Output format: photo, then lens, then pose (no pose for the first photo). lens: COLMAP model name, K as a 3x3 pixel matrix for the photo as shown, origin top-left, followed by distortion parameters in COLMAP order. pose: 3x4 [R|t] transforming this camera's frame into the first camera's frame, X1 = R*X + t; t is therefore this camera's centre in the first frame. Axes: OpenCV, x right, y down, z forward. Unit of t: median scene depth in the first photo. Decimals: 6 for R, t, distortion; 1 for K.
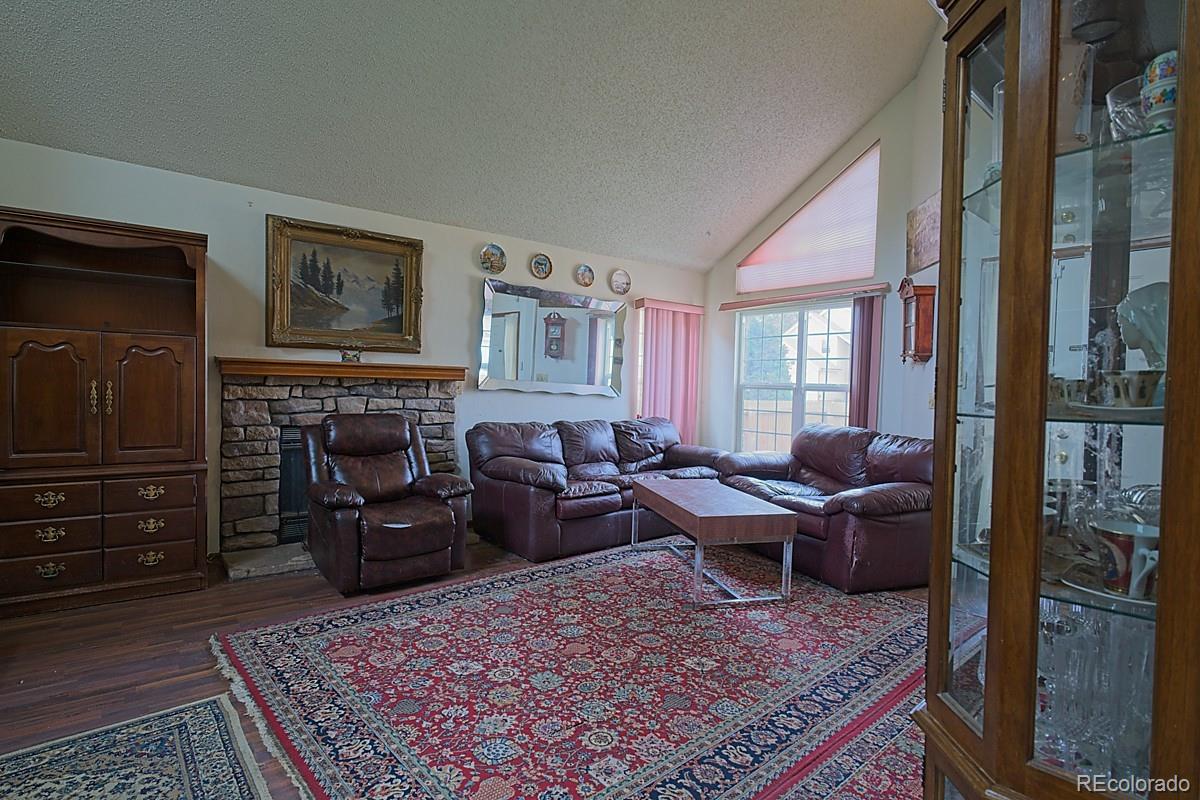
lens RADIAL K [[602.2, 0, 597.8], [0, 602.2, 393.4], [0, 0, 1]] dist [-0.001979, -0.000210]
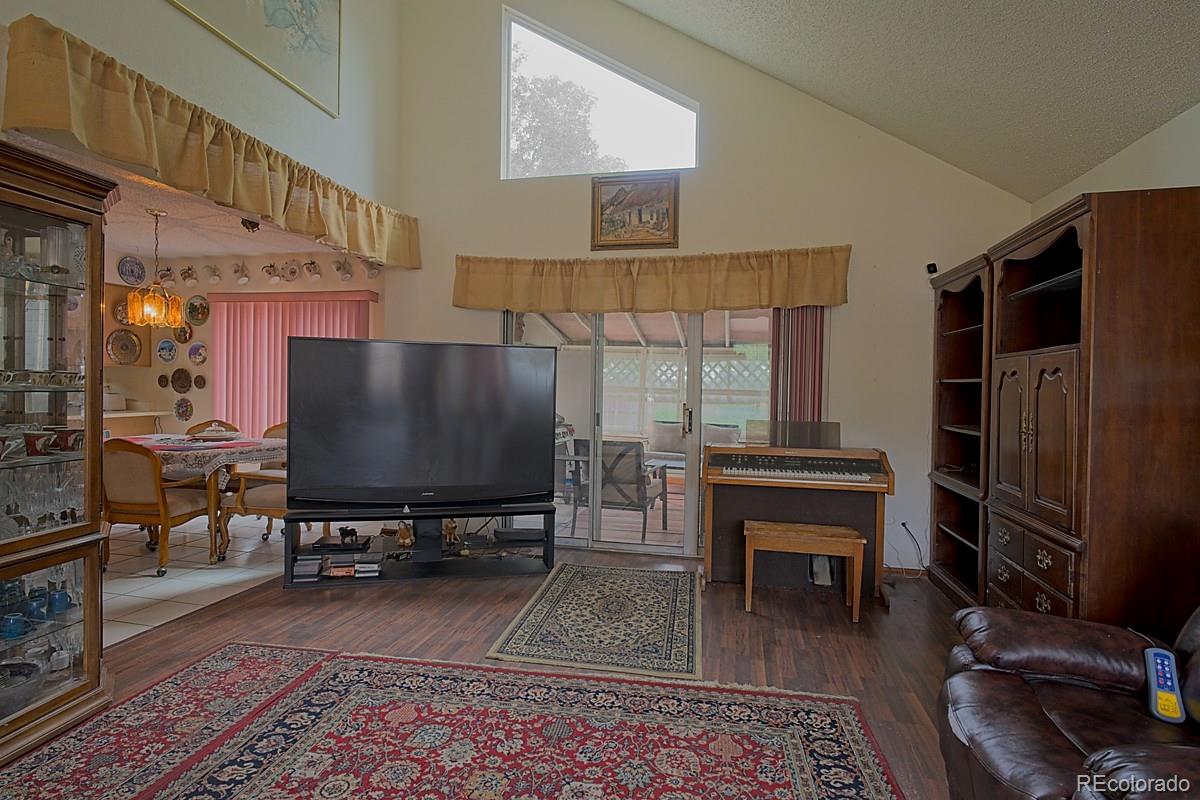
lens RADIAL K [[602.2, 0, 596.9], [0, 602.2, 400.2], [0, 0, 1]] dist [-0.001979, -0.000210]
pose [[-0.771560, -0.028584, -0.635514, 0.222138], [-0.052460, 0.998446, 0.018782, -0.026099], [0.633990, 0.047831, -0.771861, 1.474443]]
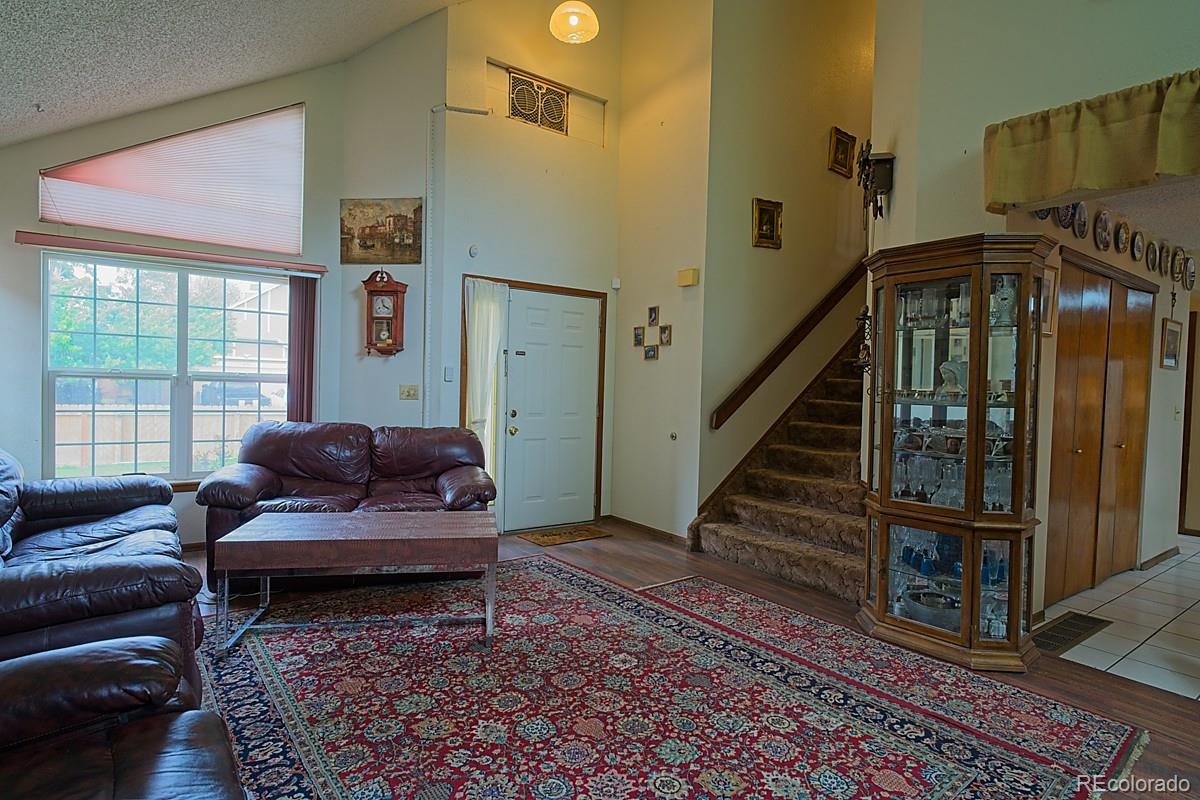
lens RADIAL K [[602.2, 0, 596.0], [0, 602.2, 404.2], [0, 0, 1]] dist [-0.001979, -0.000210]
pose [[0.053328, -0.049525, 0.997348, -0.825242], [-0.007144, 0.998725, 0.049976, -0.037628], [-0.998551, -0.009790, 0.052906, 0.990124]]
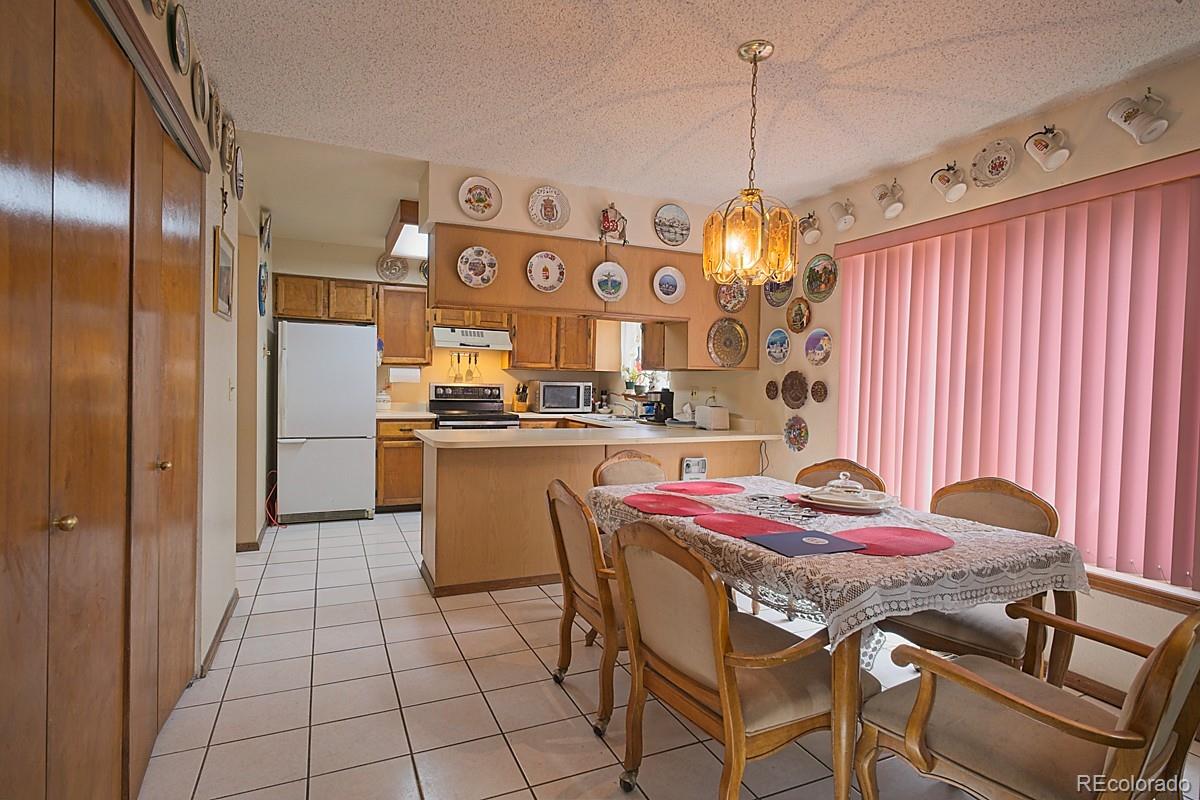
lens RADIAL K [[602.2, 0, 605.7], [0, 602.2, 407.7], [0, 0, 1]] dist [-0.001979, -0.000210]
pose [[-0.972002, -0.057719, 0.227773, 0.105427], [-0.044588, 0.997056, 0.062387, -0.002277], [-0.230704, 0.050484, -0.971714, 0.302241]]
